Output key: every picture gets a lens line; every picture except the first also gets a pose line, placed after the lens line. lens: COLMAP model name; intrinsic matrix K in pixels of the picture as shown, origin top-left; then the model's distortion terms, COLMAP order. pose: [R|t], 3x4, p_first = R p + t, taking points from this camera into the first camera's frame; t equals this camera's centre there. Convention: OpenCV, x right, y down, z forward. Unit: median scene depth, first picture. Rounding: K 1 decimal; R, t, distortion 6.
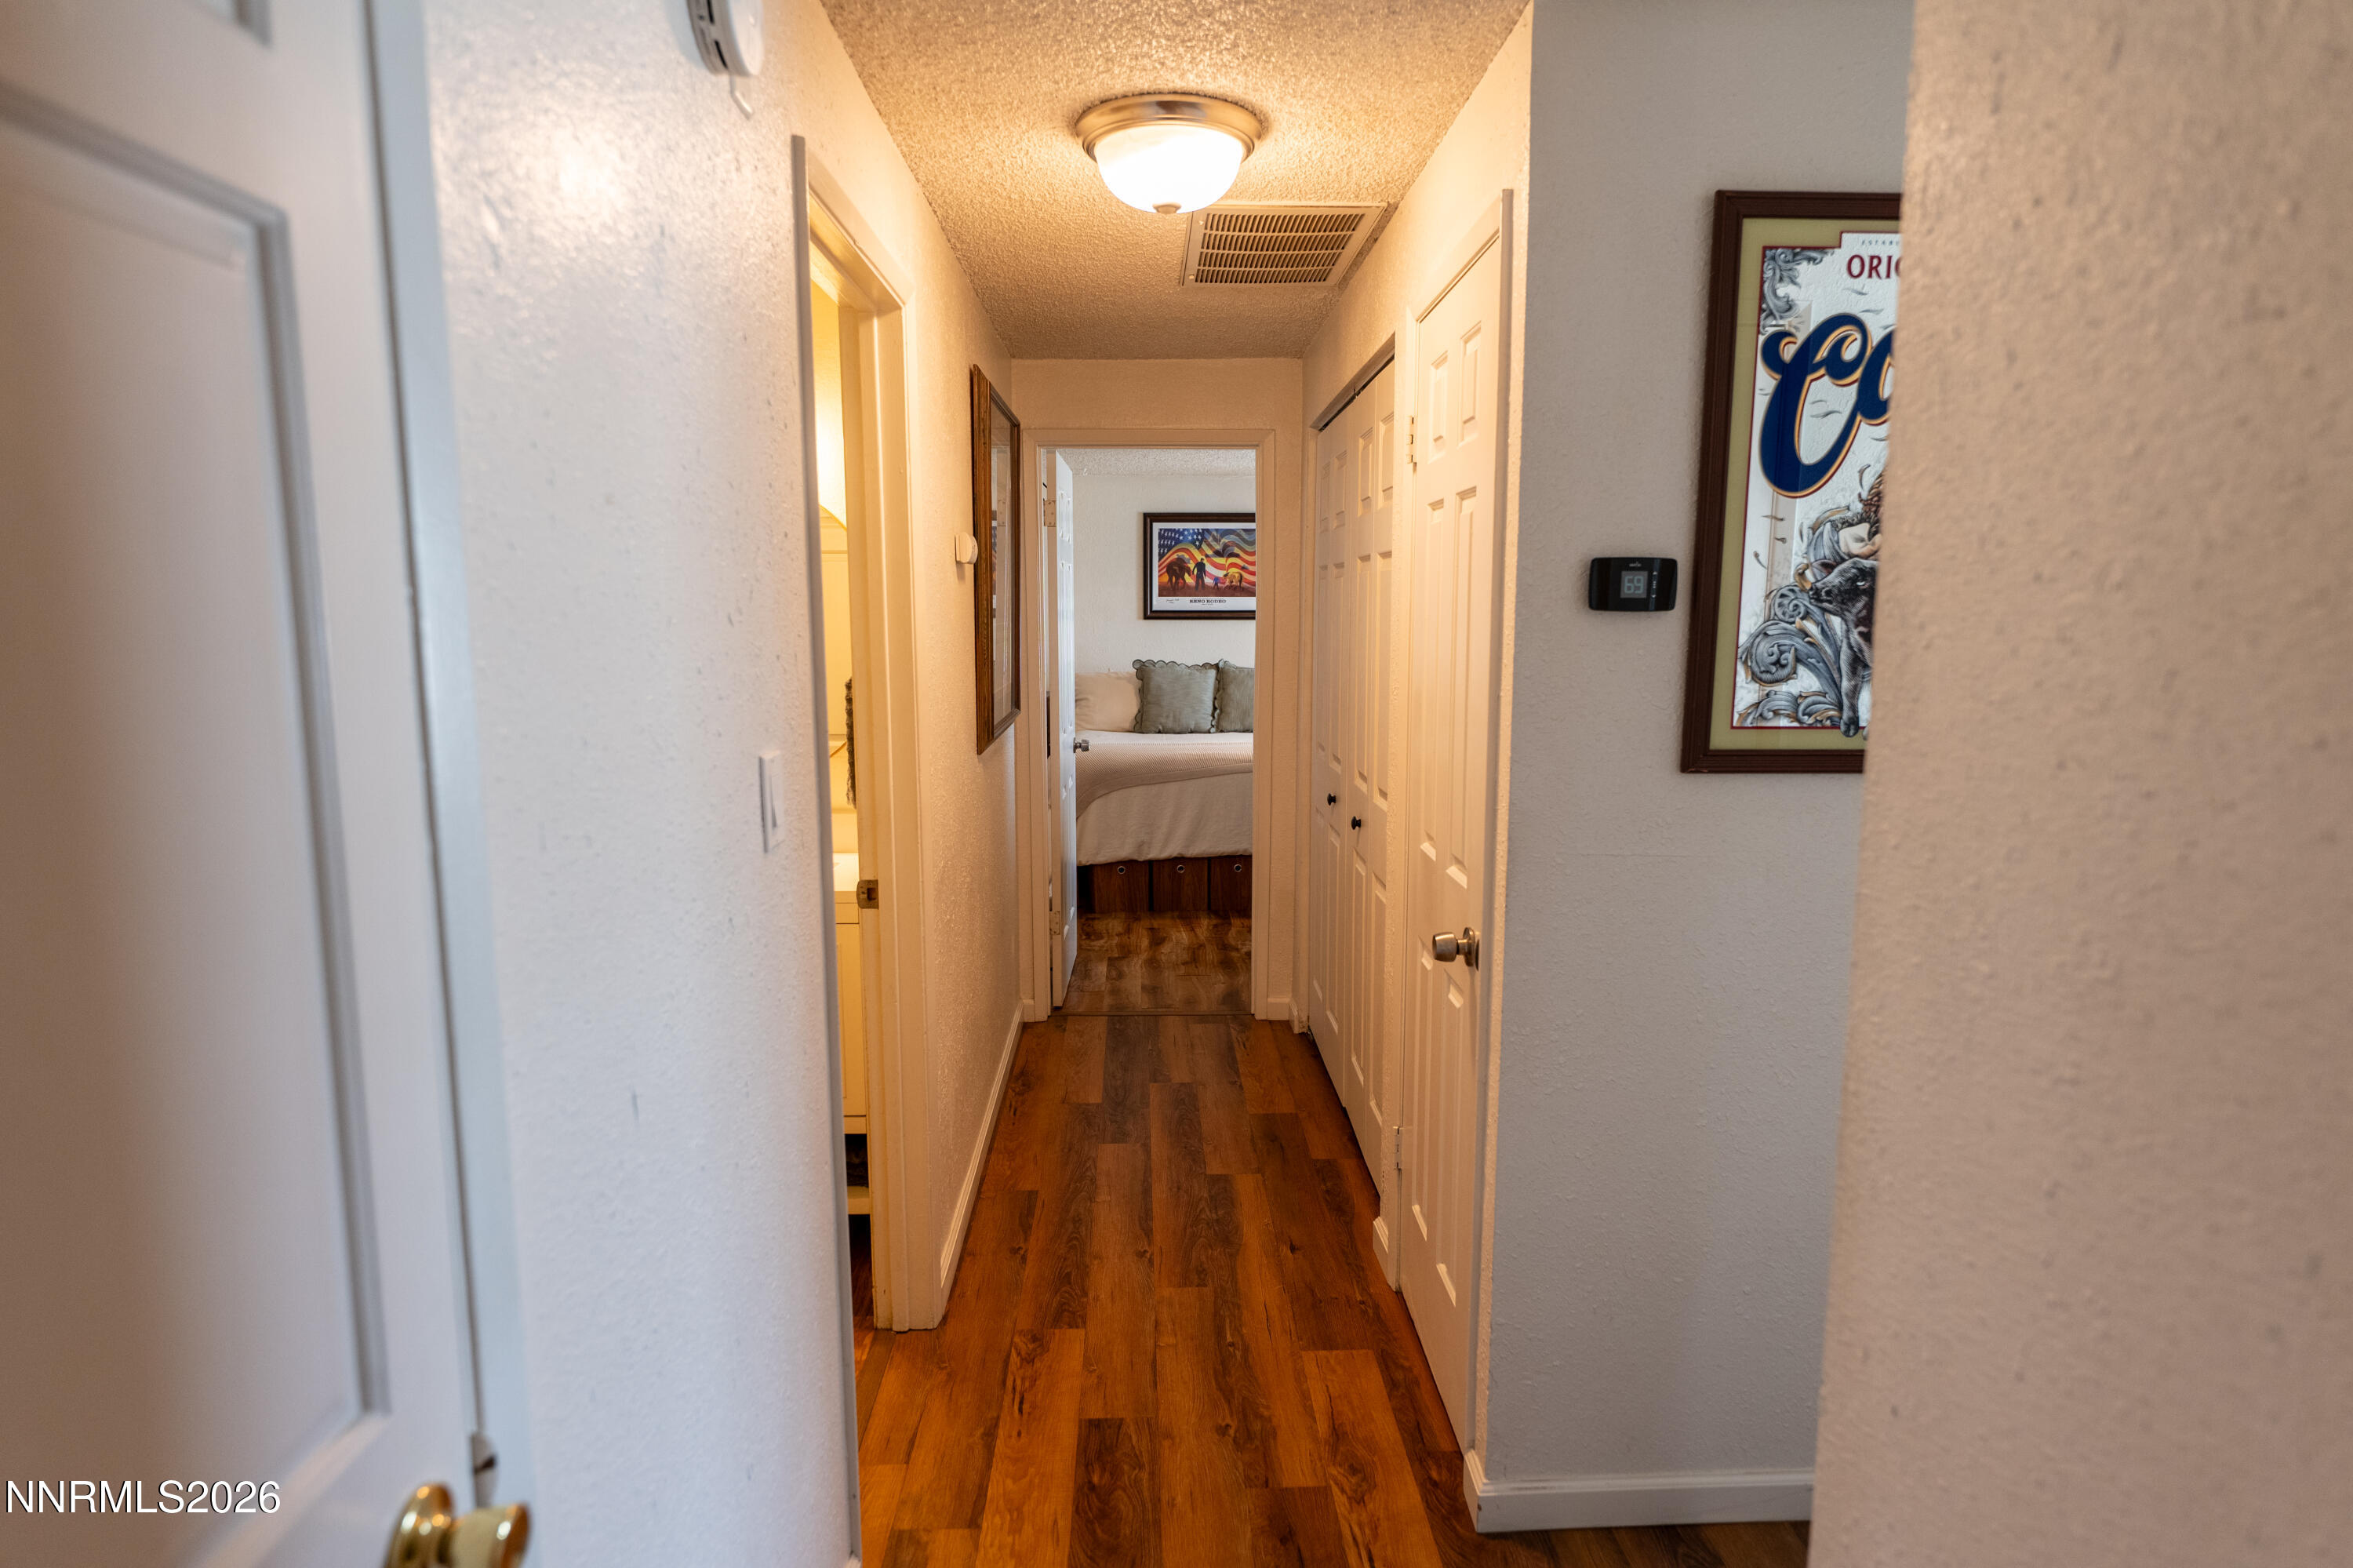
lens RADIAL K [[1289.2, 0, 1176.8], [0, 1289.2, 784.5], [0, 0, 1]] dist [0.000351, 0.000004]
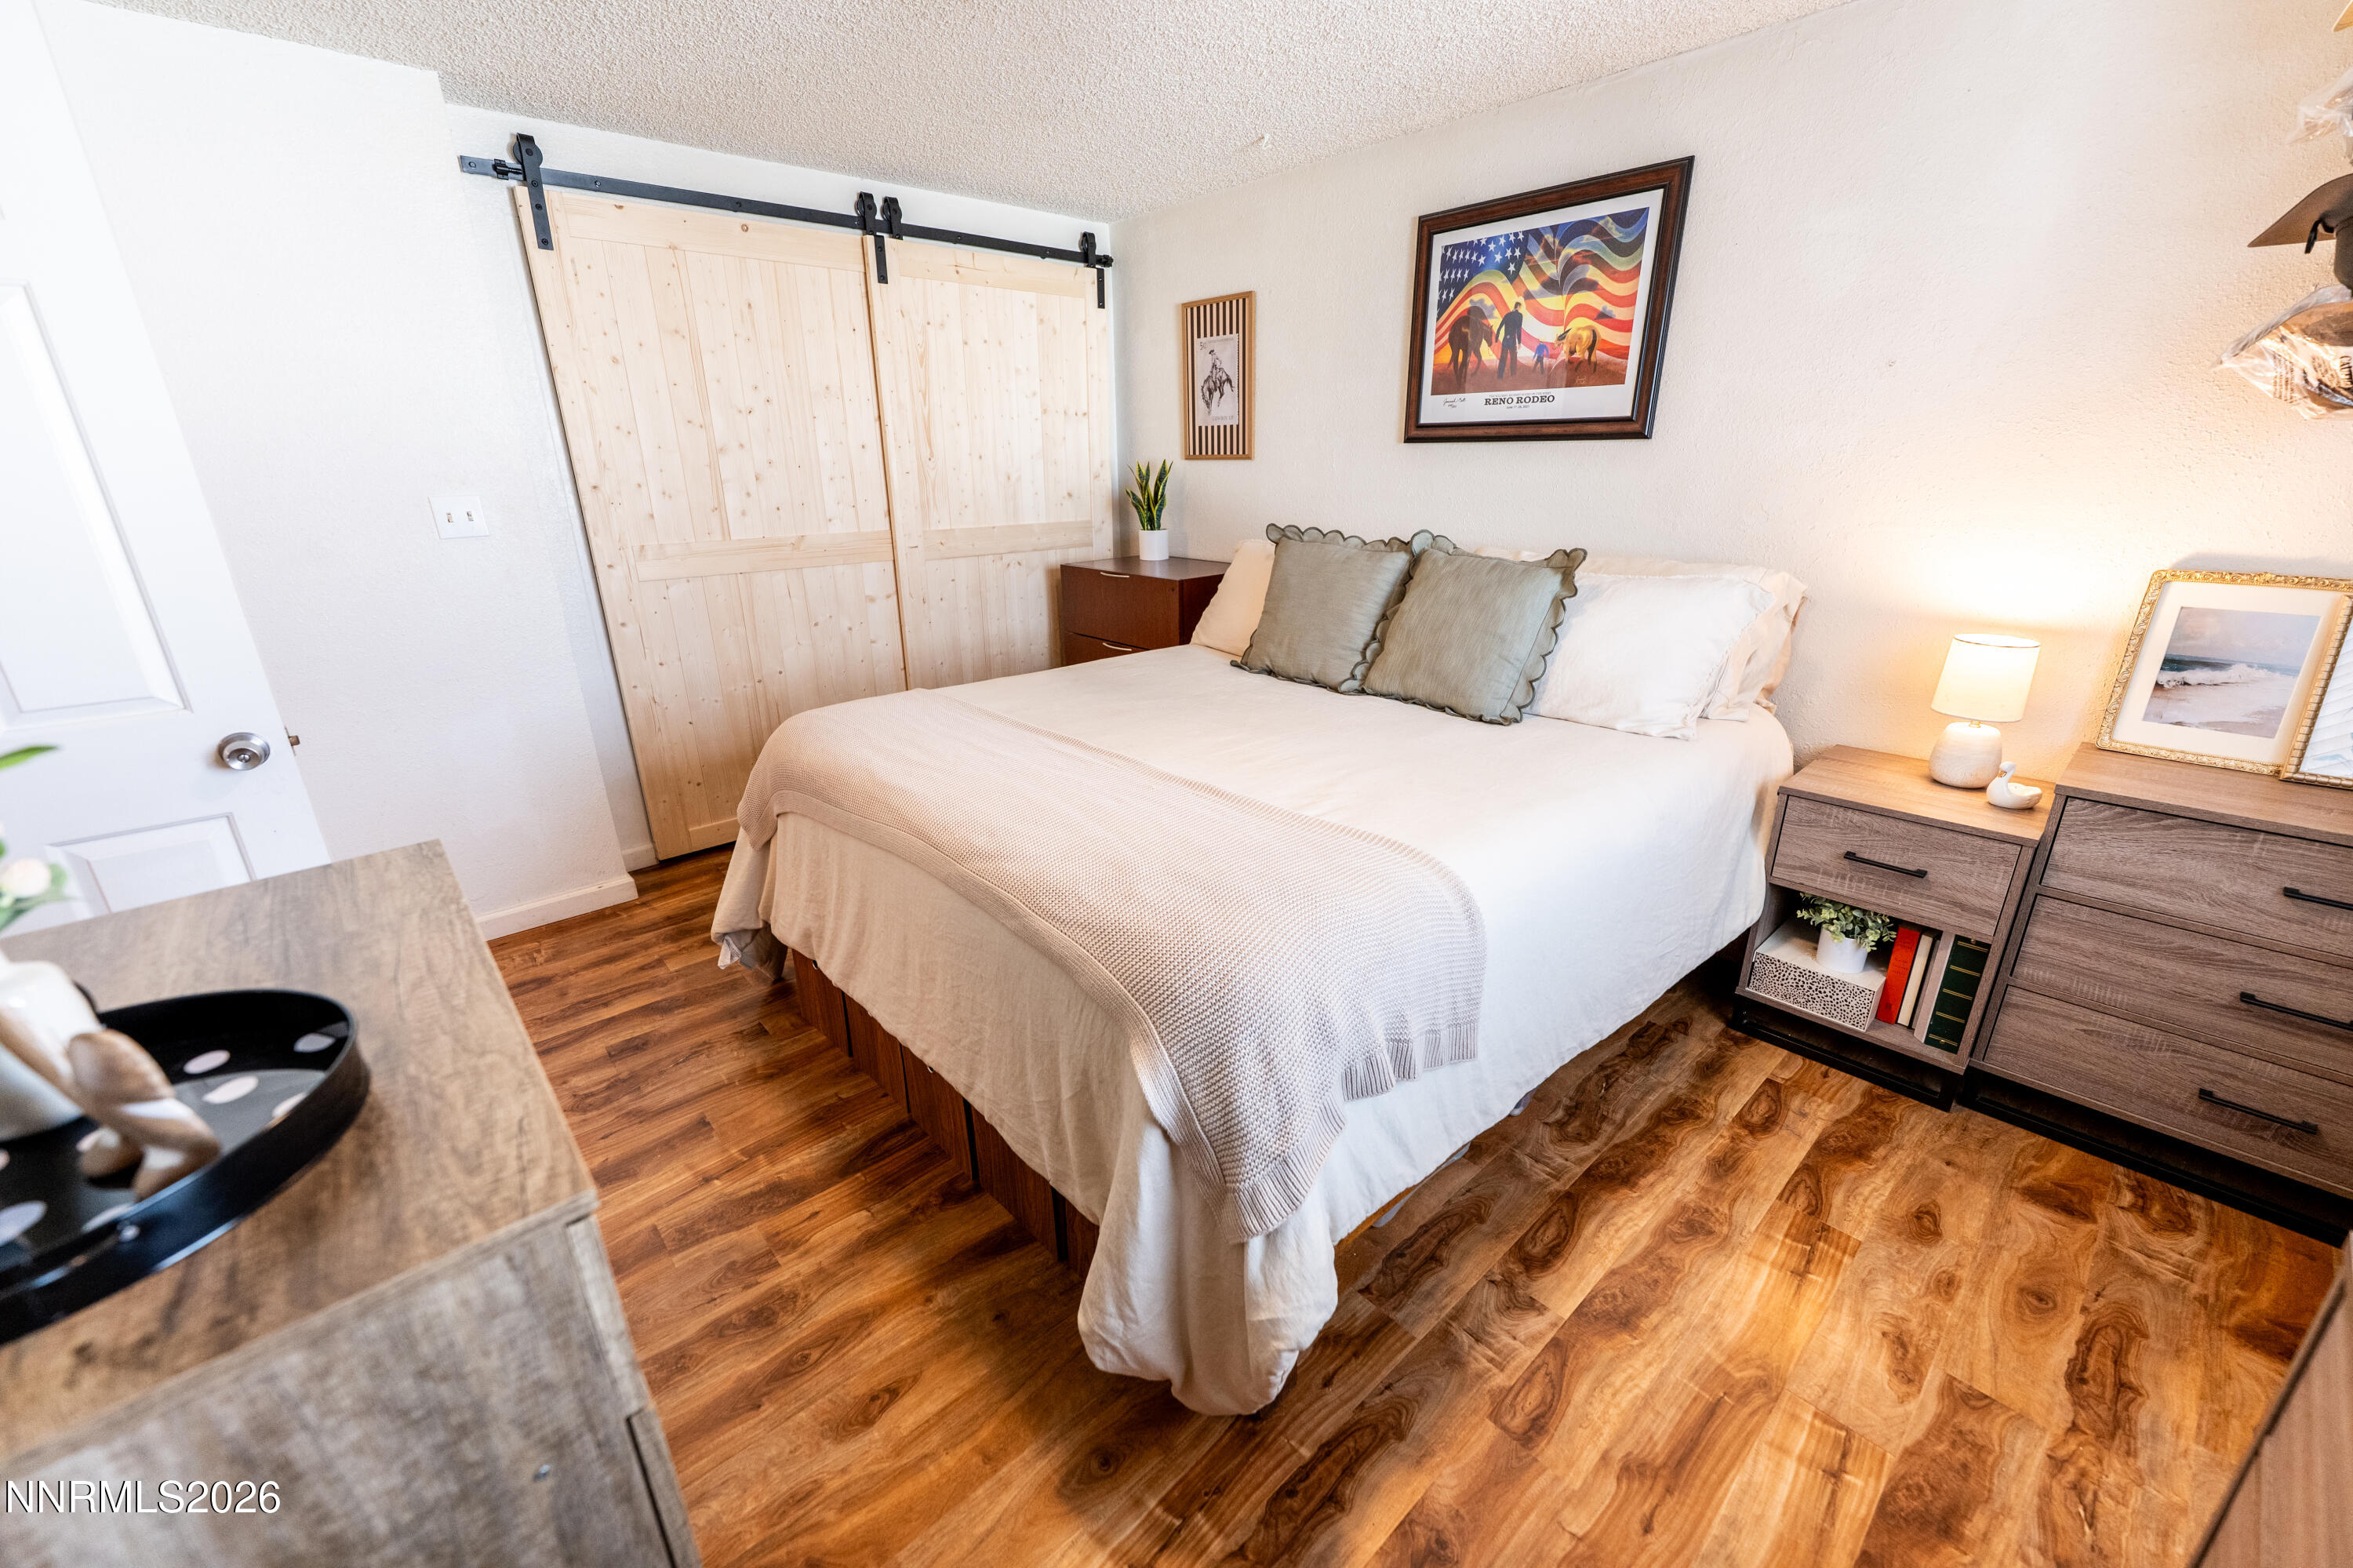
lens RADIAL K [[932.0, 0, 1181.2], [0, 932.0, 784.1], [0, 0, 1]] dist [0.000023, 0.000585]
pose [[0.651946, 0.247134, -0.716862, 0.224492], [-0.091322, 0.964106, 0.249318, -0.080667], [0.752746, -0.097077, 0.651114, 0.672953]]
